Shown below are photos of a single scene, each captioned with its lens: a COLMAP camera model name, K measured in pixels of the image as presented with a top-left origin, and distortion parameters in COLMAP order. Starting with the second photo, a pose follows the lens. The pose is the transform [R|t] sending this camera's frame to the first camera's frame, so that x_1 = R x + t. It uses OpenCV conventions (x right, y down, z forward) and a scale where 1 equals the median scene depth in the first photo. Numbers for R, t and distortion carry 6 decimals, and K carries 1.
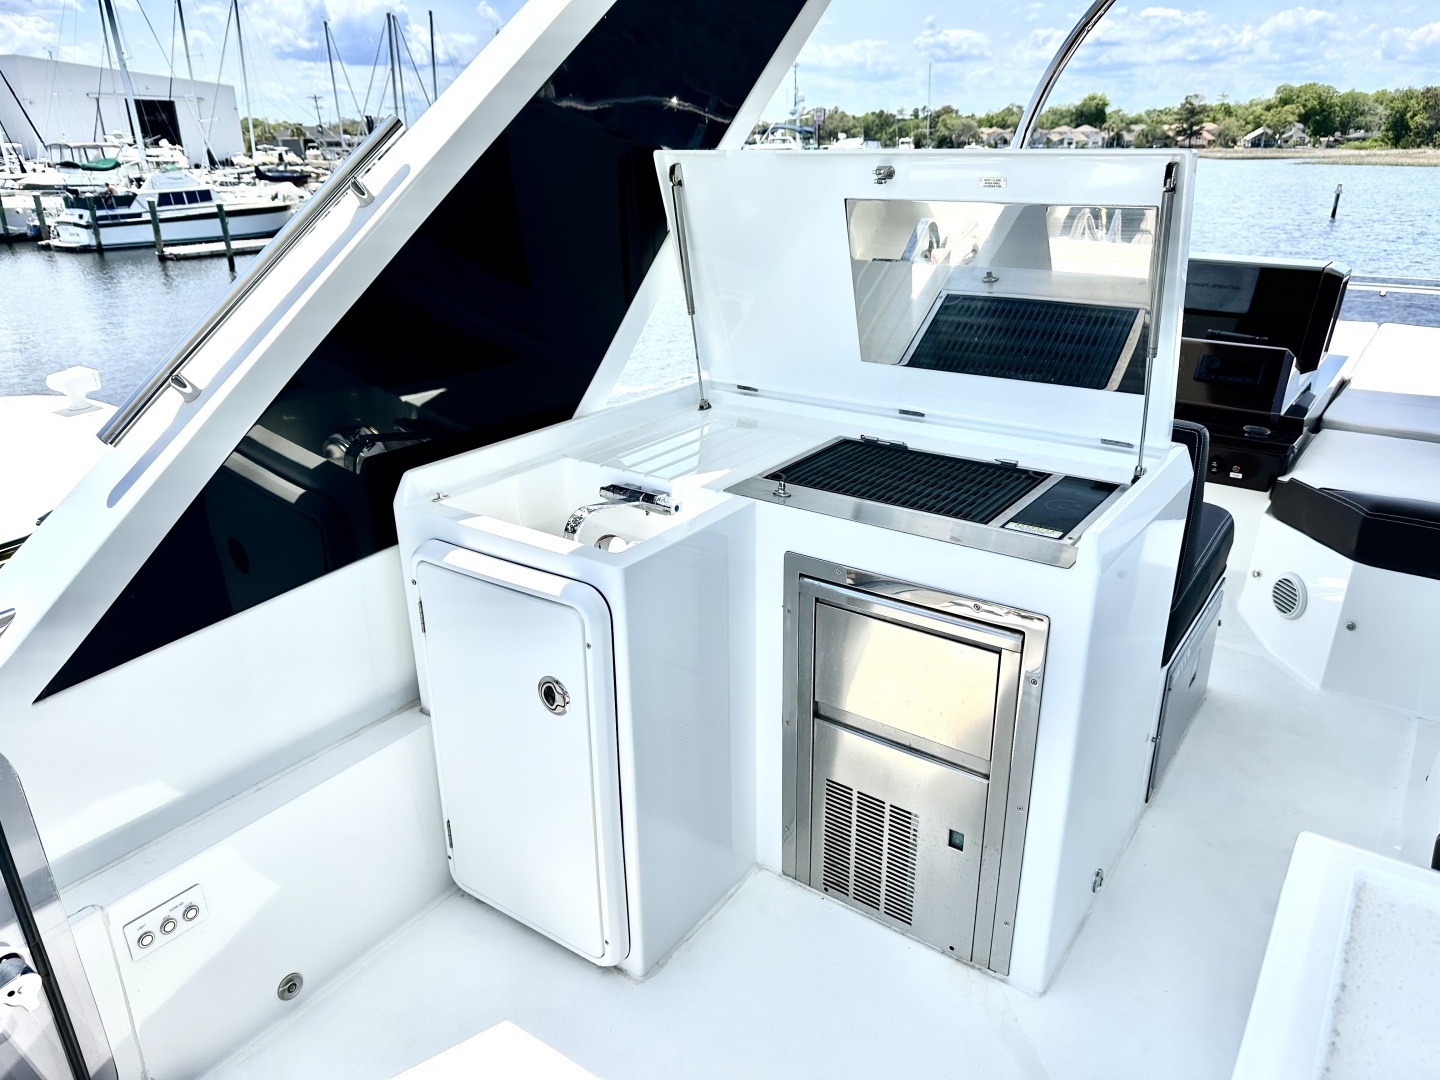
lens RADIAL K [[1042.8, 0, 720.0], [0, 1042.8, 540.0], [0, 0, 1]] dist [0.058857, -0.075622]
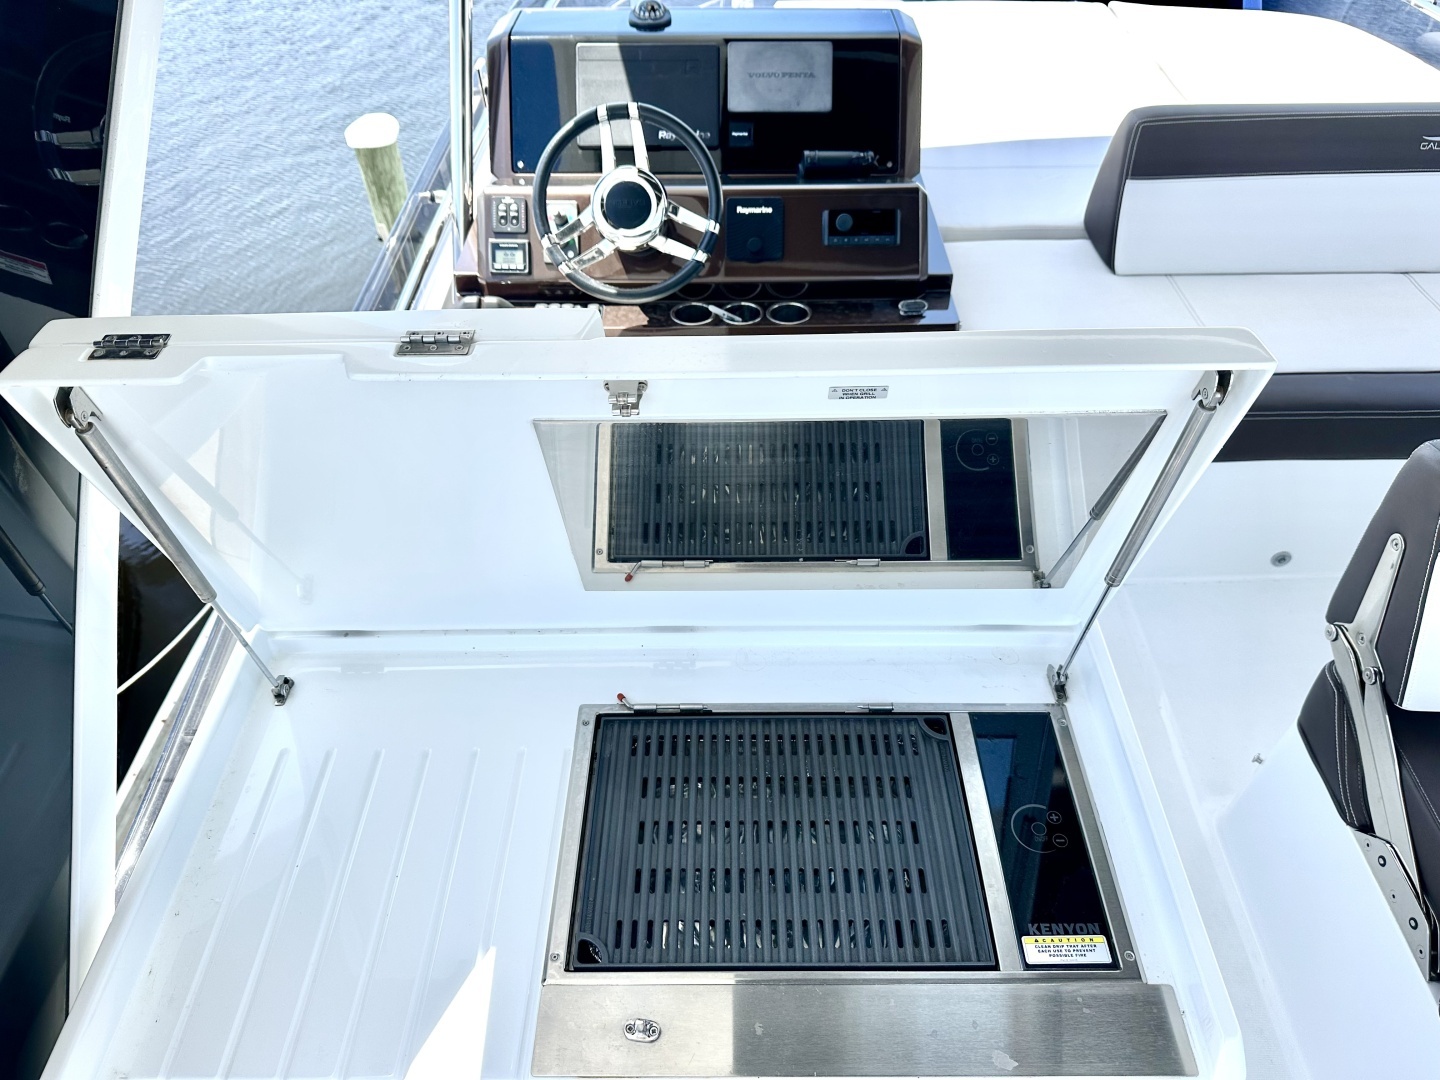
lens RADIAL K [[1042.8, 0, 720.0], [0, 1042.8, 540.0], [0, 0, 1]] dist [0.058857, -0.075622]
pose [[0.818044, -0.397829, 0.415375, -0.009233], [0.223228, 0.885191, 0.408174, -0.136470], [-0.530070, -0.241181, 0.812931, 0.167968]]
